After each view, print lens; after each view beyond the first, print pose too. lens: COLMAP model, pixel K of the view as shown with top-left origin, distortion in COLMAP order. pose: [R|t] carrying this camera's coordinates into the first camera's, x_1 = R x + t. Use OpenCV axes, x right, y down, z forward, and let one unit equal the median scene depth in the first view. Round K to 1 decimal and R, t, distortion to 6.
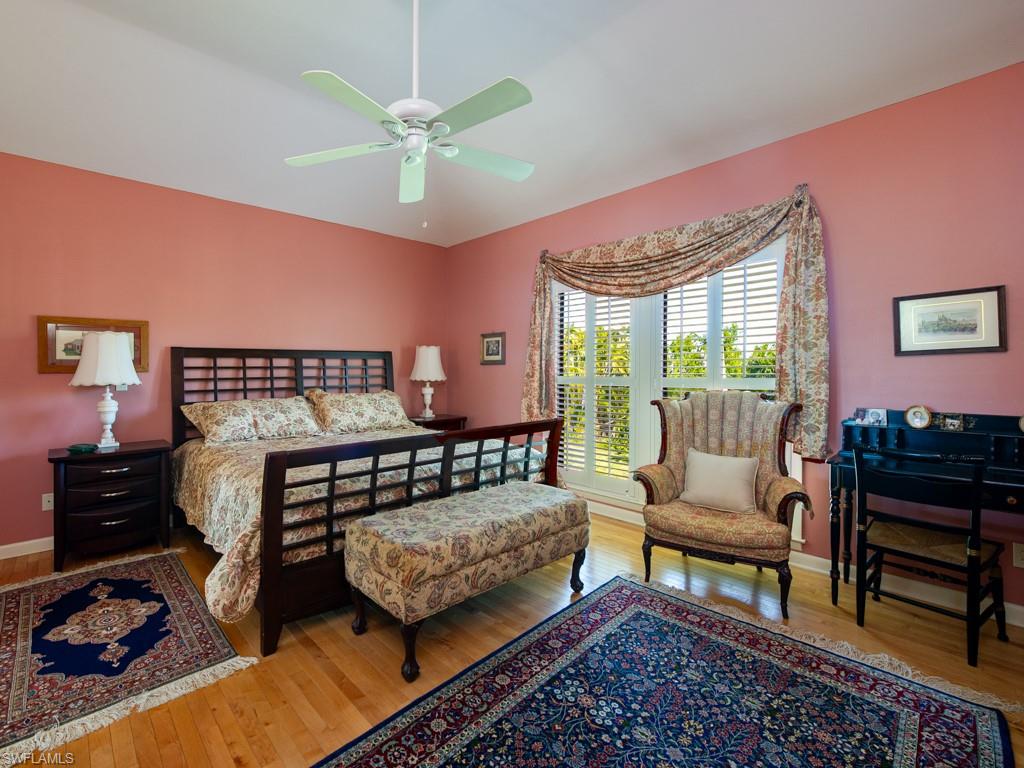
lens RADIAL K [[462.6, 0, 521.6], [0, 462.6, 374.2], [0, 0, 1]] dist [0.006578, -0.000474]
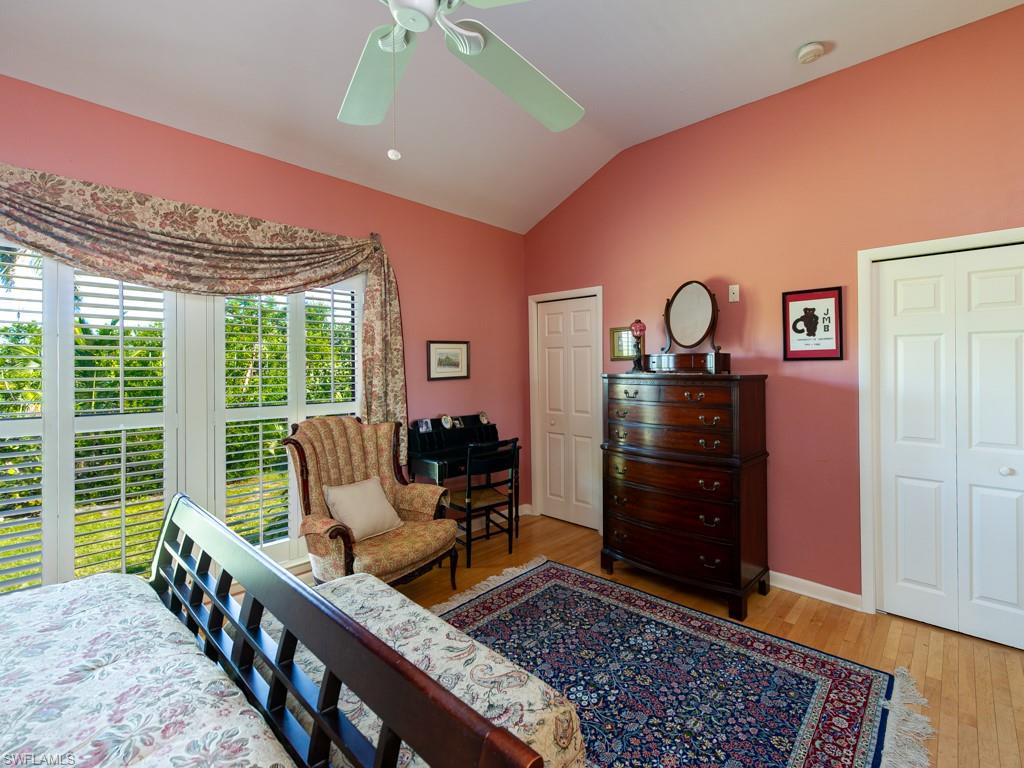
lens RADIAL K [[462.6, 0, 521.8], [0, 462.6, 375.1], [0, 0, 1]] dist [0.006578, -0.000474]
pose [[-0.029058, -0.007025, 0.999553, -0.683172], [0.013755, 0.999878, 0.007428, -0.069662], [-0.999483, 0.013964, -0.028958, 0.811061]]
